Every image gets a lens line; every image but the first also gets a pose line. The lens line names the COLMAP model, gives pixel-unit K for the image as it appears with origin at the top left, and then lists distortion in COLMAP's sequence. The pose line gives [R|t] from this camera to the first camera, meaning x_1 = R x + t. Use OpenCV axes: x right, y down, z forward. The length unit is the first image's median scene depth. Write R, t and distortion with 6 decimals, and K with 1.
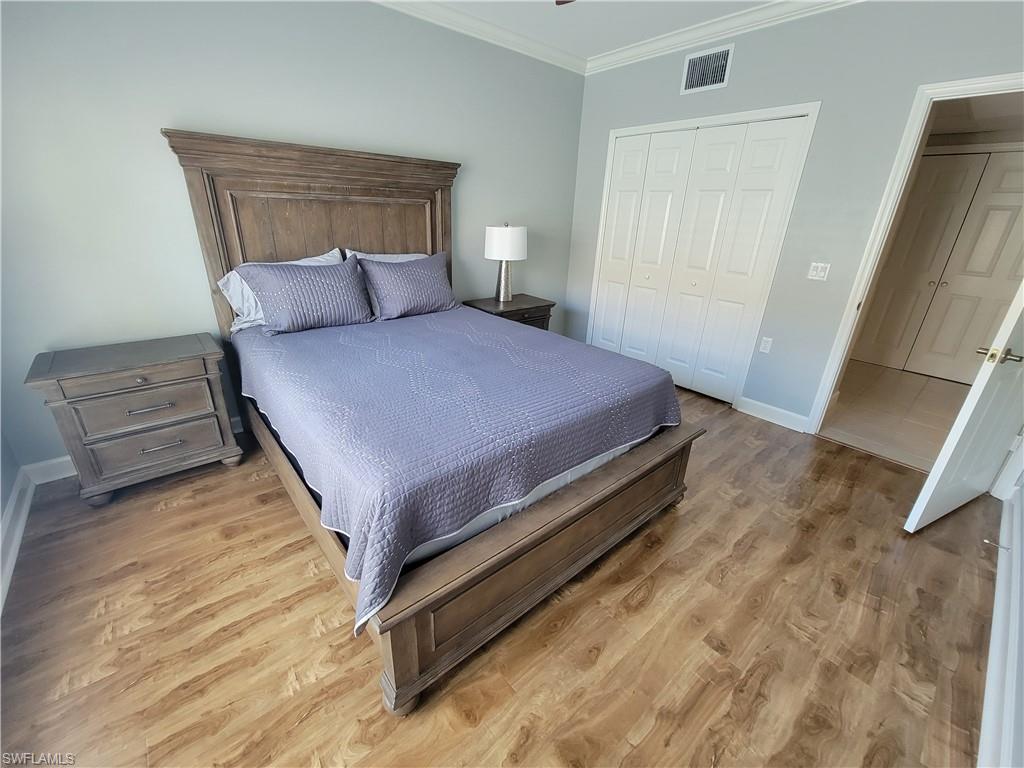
lens RADIAL K [[420.3, 0, 508.2], [0, 420.3, 374.8], [0, 0, 1]] dist [-0.002311, -0.000523]
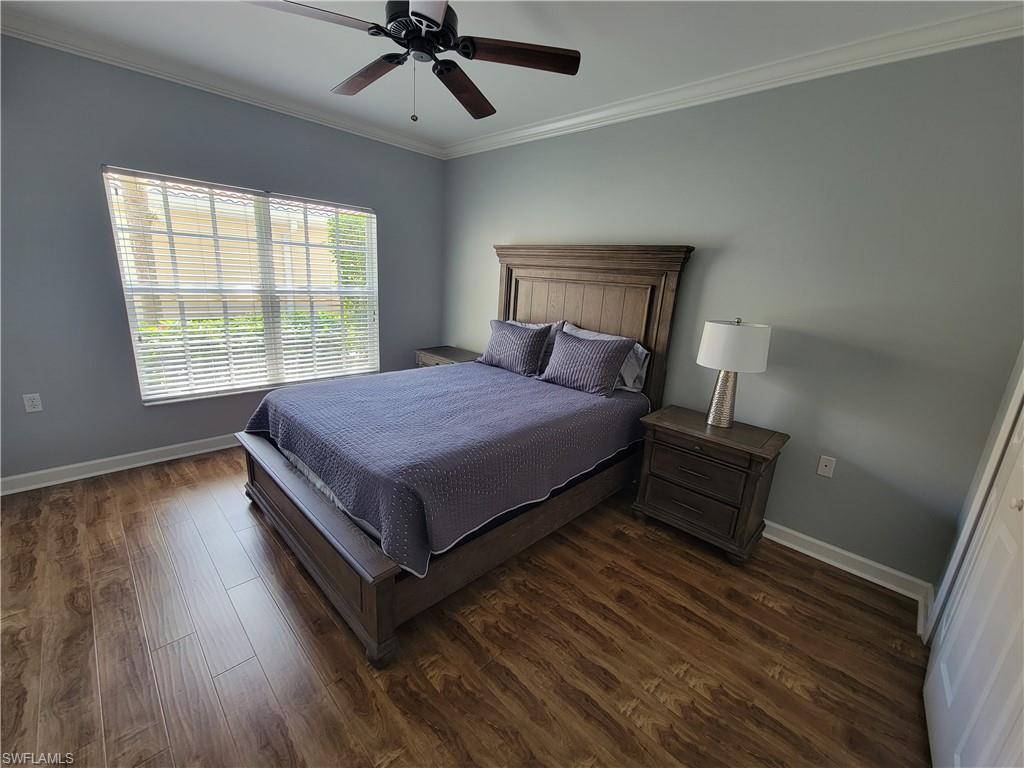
lens RADIAL K [[420.3, 0, 505.7], [0, 420.3, 385.3], [0, 0, 1]] dist [-0.002311, -0.000523]
pose [[0.068401, 0.216983, -0.973776, 0.627438], [-0.427420, 0.888322, 0.167918, -0.205991], [0.901462, 0.404726, 0.153505, 0.563205]]
